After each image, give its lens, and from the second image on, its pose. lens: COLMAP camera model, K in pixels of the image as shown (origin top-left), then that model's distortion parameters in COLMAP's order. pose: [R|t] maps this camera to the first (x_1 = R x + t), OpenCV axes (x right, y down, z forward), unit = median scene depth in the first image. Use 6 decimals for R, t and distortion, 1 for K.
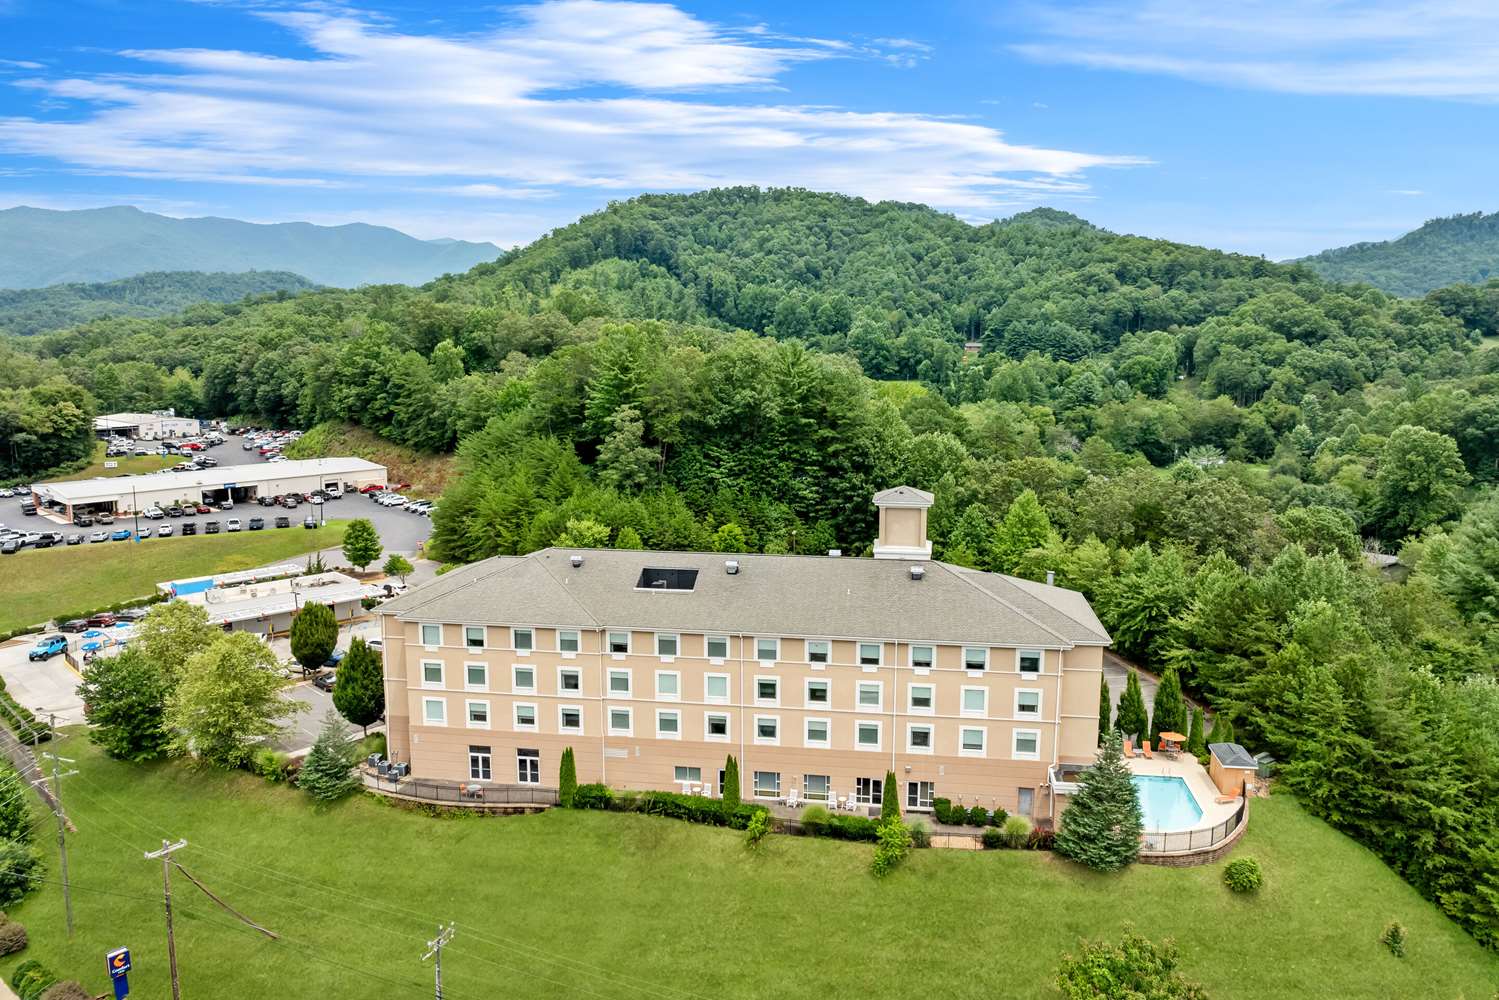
lens RADIAL K [[1045.3, 0, 754.3], [0, 1045.3, 494.4], [0, 0, 1]] dist [-0.024683, -0.034233]
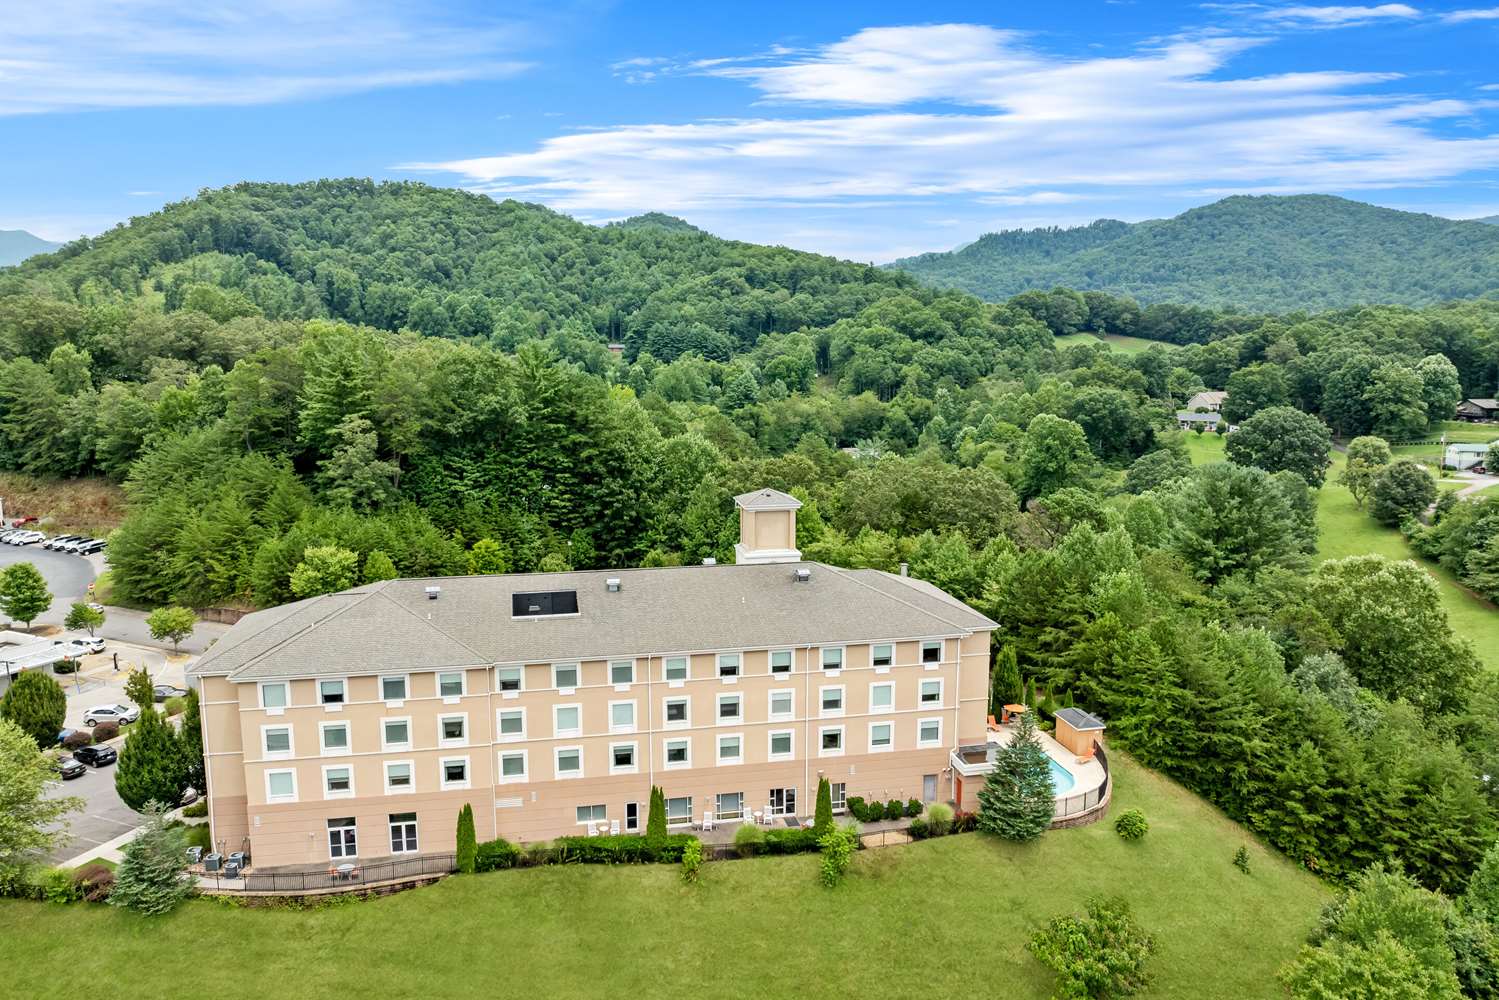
lens RADIAL K [[1046.8, 0, 754.2], [0, 1046.8, 495.1], [0, 0, 1]] dist [-0.035436, -0.008354]
pose [[0.934349, -0.052663, 0.352445, -0.120724], [0.052973, 0.998557, 0.008773, -0.006206], [-0.352399, 0.010474, 0.935791, 0.044076]]
